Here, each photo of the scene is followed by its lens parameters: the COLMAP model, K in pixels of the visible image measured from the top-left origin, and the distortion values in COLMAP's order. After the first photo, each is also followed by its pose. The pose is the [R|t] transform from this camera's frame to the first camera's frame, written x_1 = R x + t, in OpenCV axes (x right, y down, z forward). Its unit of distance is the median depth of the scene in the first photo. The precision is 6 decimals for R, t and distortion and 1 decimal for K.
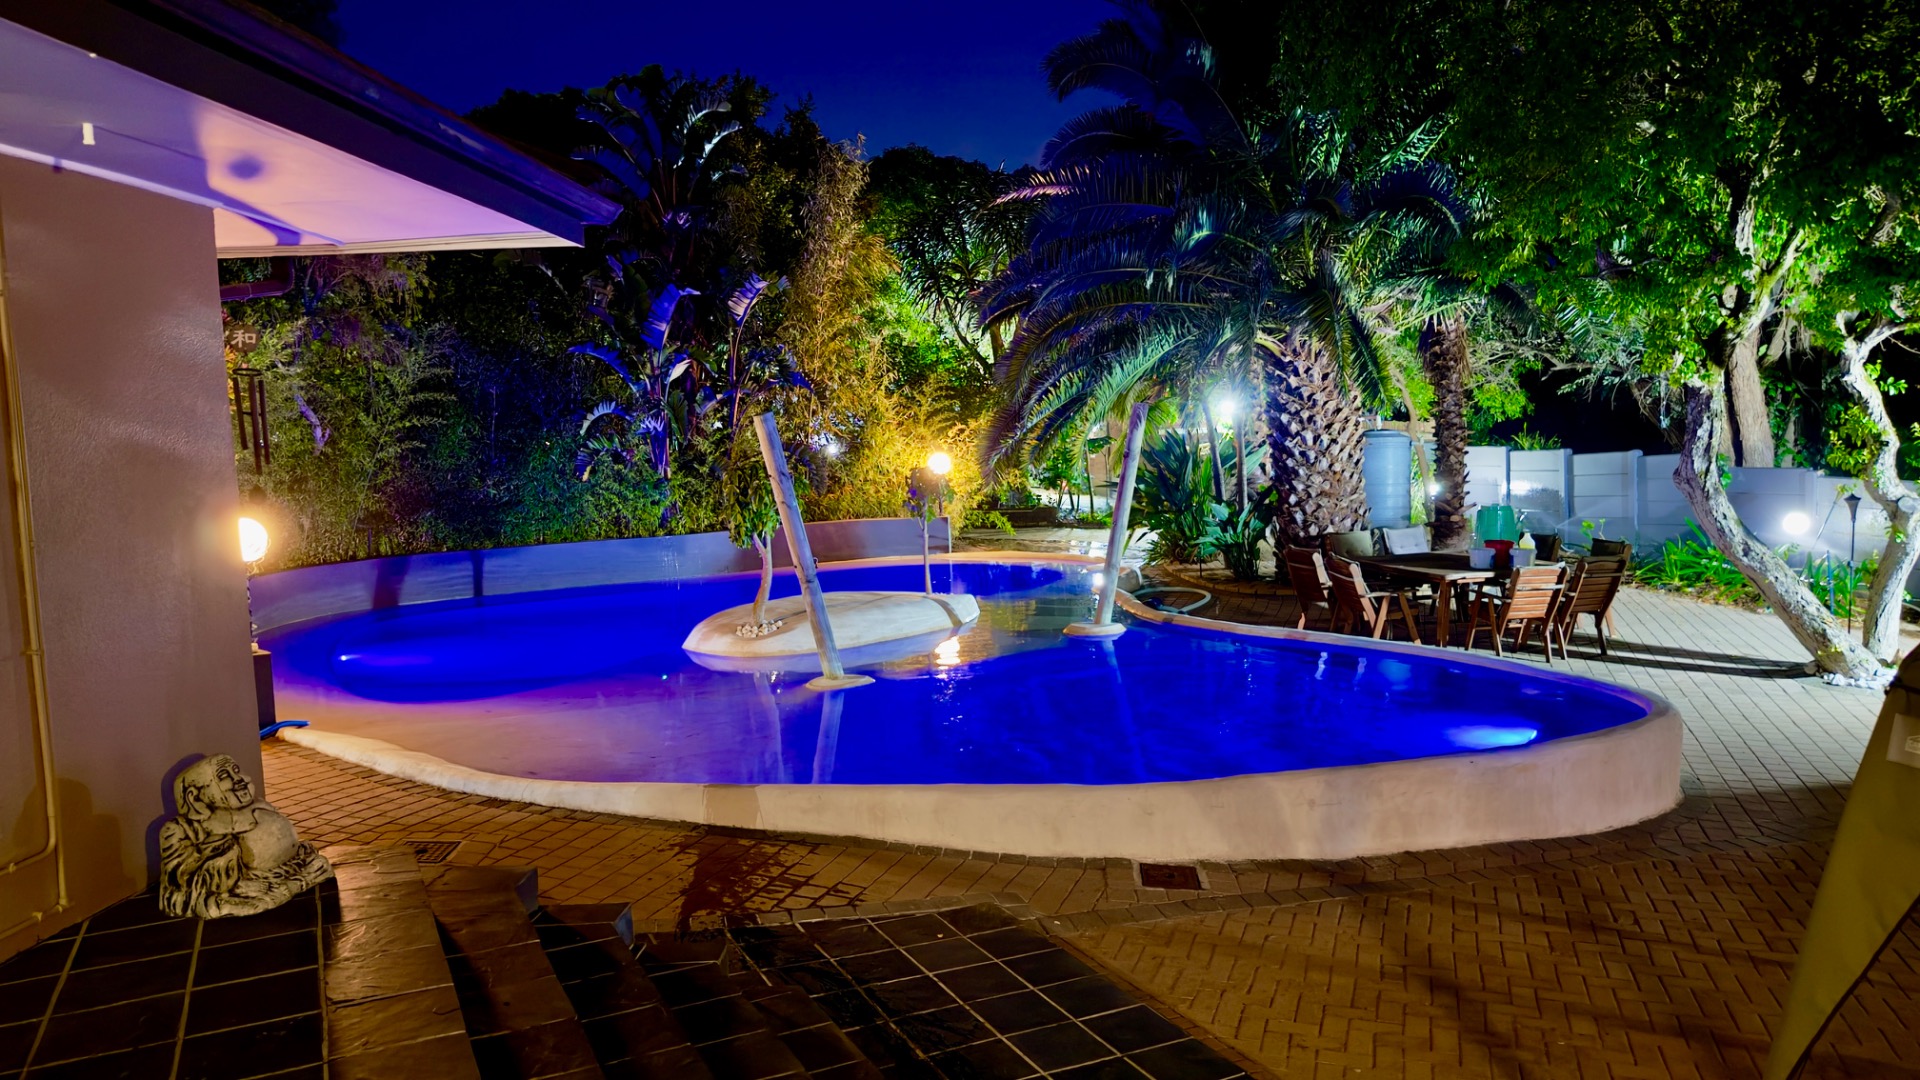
lens RADIAL K [[1363.1, 0, 962.1], [0, 1363.1, 551.8], [0, 0, 1]] dist [0.012346, -0.020893]
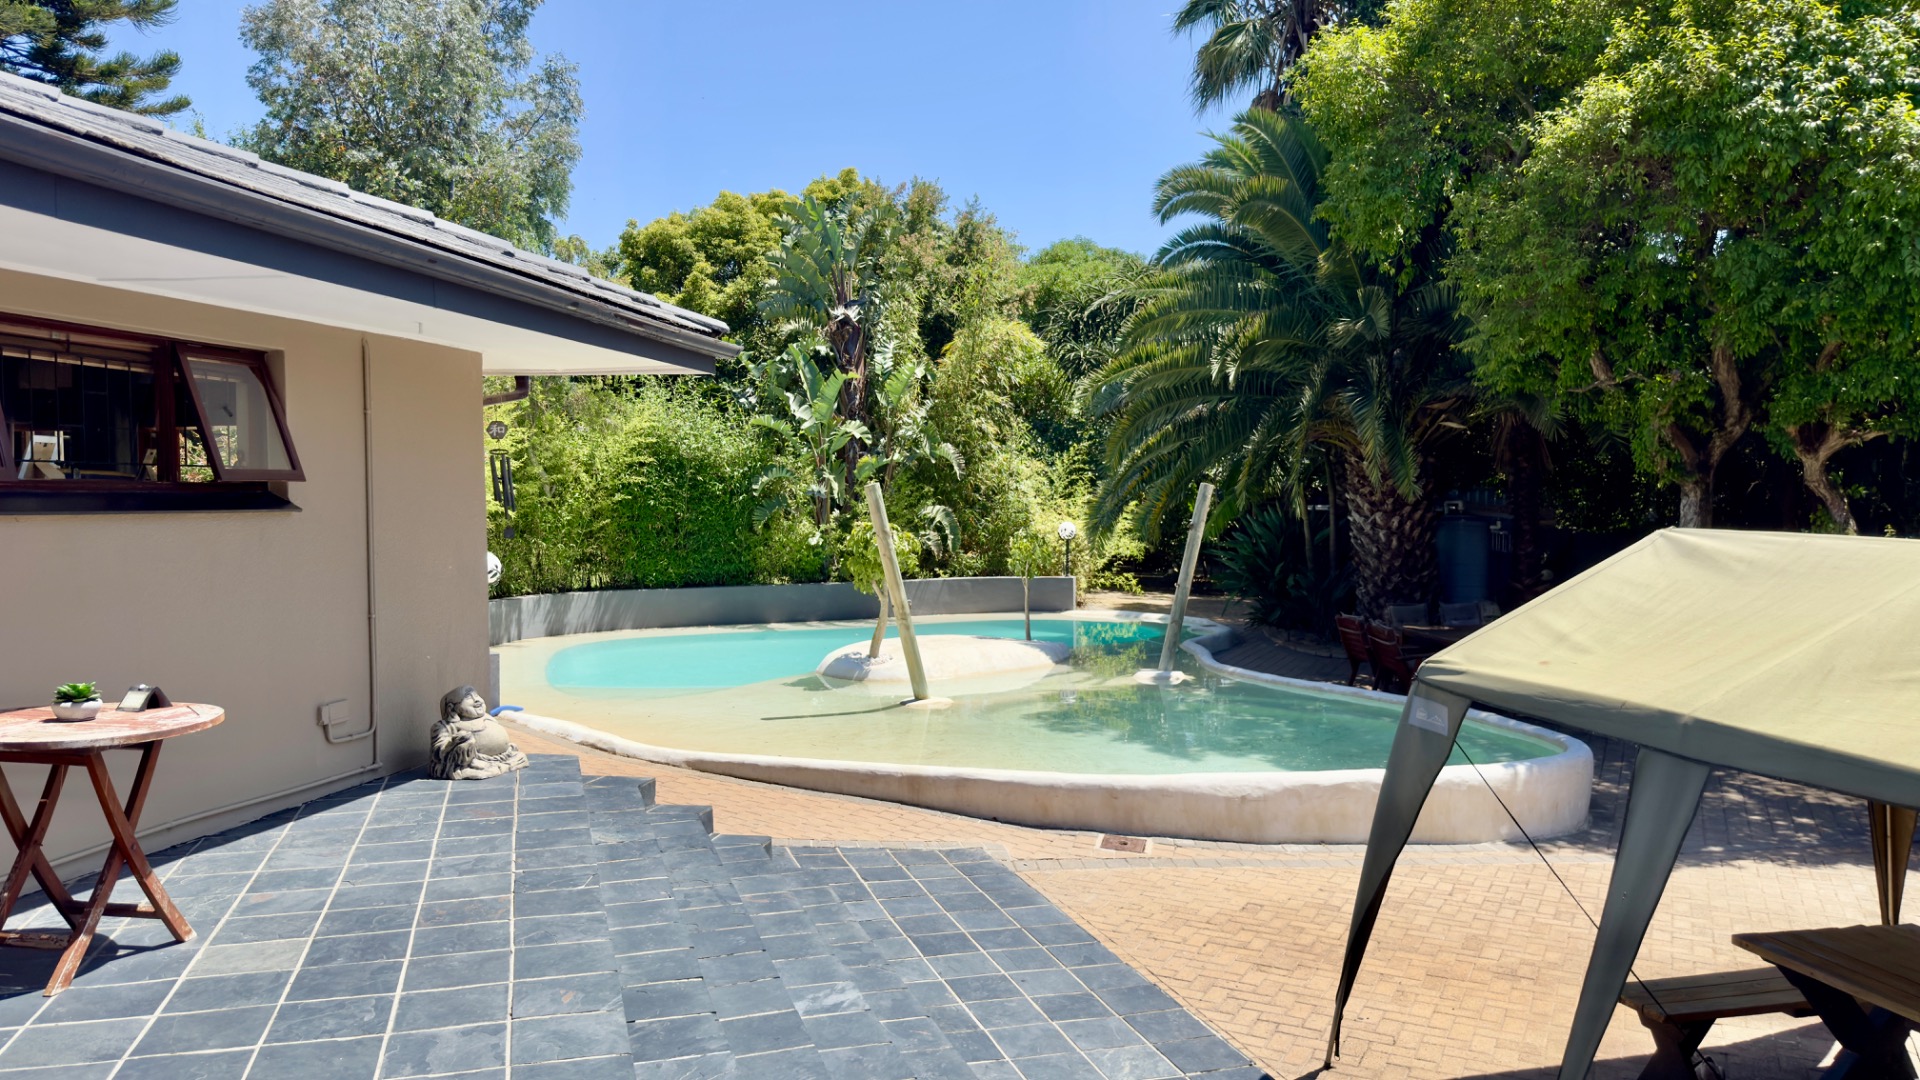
lens RADIAL K [[1363.1, 0, 957.2], [0, 1363.1, 530.9], [0, 0, 1]] dist [0.012346, -0.020893]
pose [[0.988582, 0.036950, -0.146083, 0.183470], [-0.045952, 0.997215, -0.058735, 0.020568], [0.143506, 0.064777, 0.987527, -0.369961]]
